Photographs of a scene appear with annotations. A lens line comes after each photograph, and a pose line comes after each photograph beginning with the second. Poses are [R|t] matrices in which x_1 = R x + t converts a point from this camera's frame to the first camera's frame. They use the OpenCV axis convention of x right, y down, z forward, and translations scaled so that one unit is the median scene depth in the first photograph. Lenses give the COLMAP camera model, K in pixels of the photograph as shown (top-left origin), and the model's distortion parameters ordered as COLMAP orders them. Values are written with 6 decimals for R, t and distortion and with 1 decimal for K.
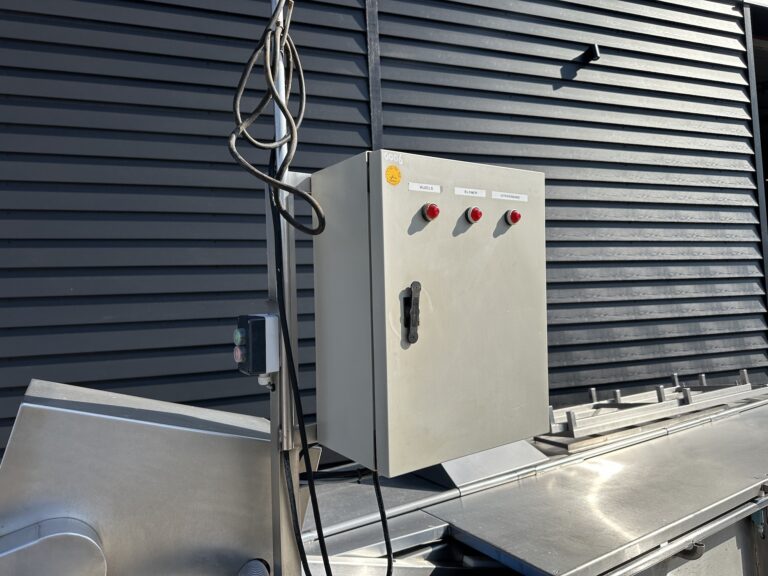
lens RADIAL K [[534.5, 0, 386.3], [0, 534.5, 283.3], [0, 0, 1]] dist [0.068098, -0.088508]
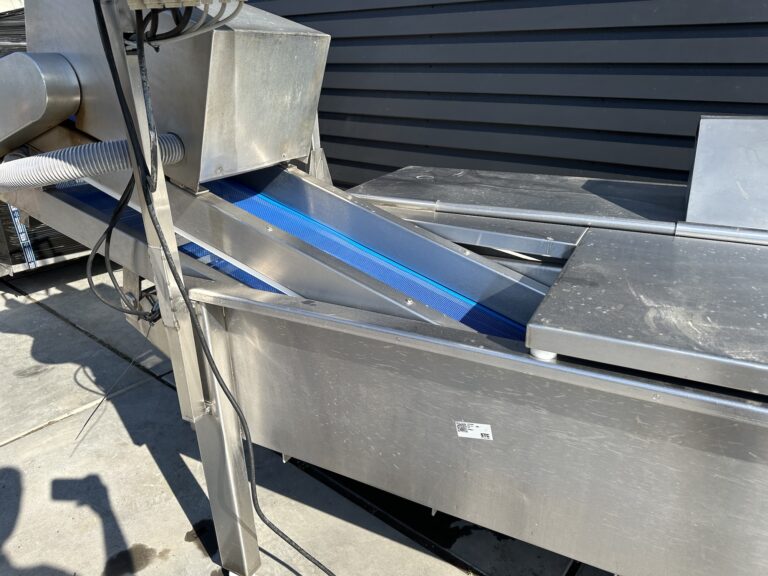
lens RADIAL K [[534.5, 0, 386.3], [0, 534.5, 283.3], [0, 0, 1]] dist [0.068098, -0.088508]
pose [[0.524305, 0.362070, -0.770720, 1.133353], [0.017903, 0.900213, 0.435082, 0.392331], [0.851343, -0.241914, 0.465504, 0.965425]]
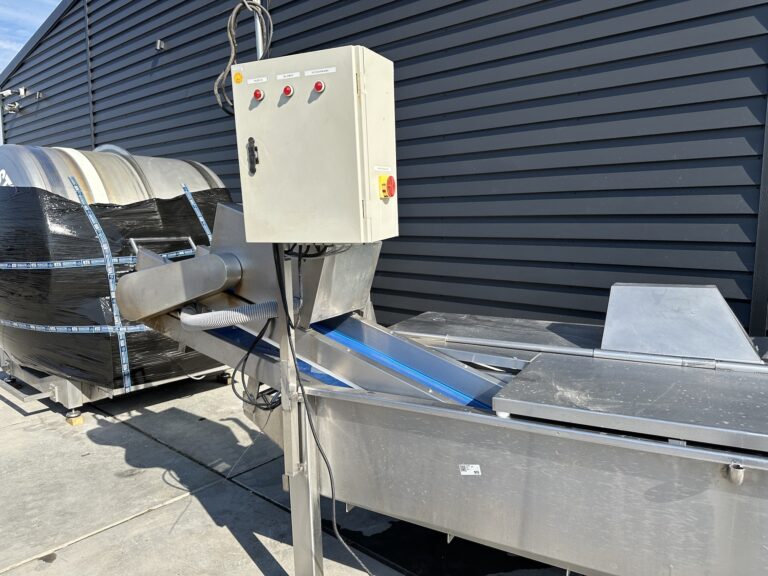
lens RADIAL K [[534.5, 0, 386.3], [0, 534.5, 283.3], [0, 0, 1]] dist [0.068098, -0.088508]
pose [[0.495227, 0.150161, -0.855688, 1.877194], [0.026179, 0.981922, 0.187465, 0.146769], [0.868369, -0.115239, 0.482343, 0.458469]]
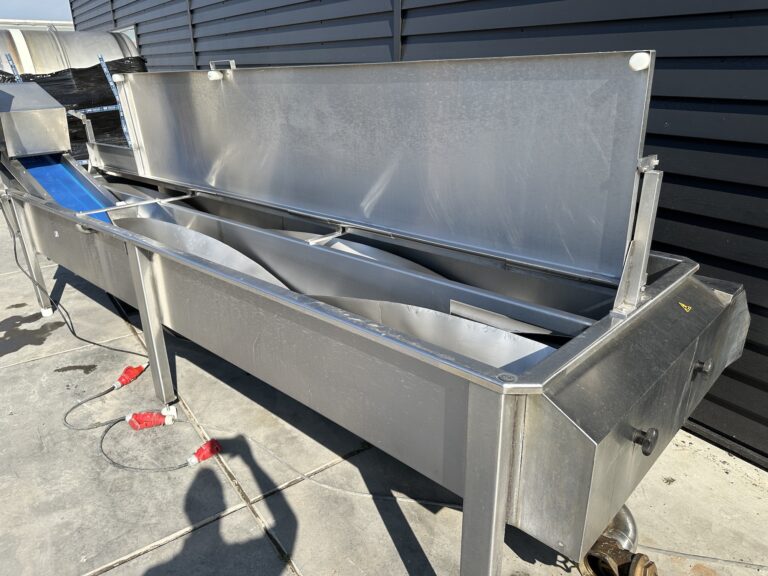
lens RADIAL K [[534.5, 0, 386.3], [0, 534.5, 283.3], [0, 0, 1]] dist [0.068098, -0.088508]
pose [[0.272678, 0.401895, -0.874144, 4.617125], [0.053373, 0.900856, 0.430825, -0.031161], [0.960624, -0.164132, 0.224193, 2.934578]]
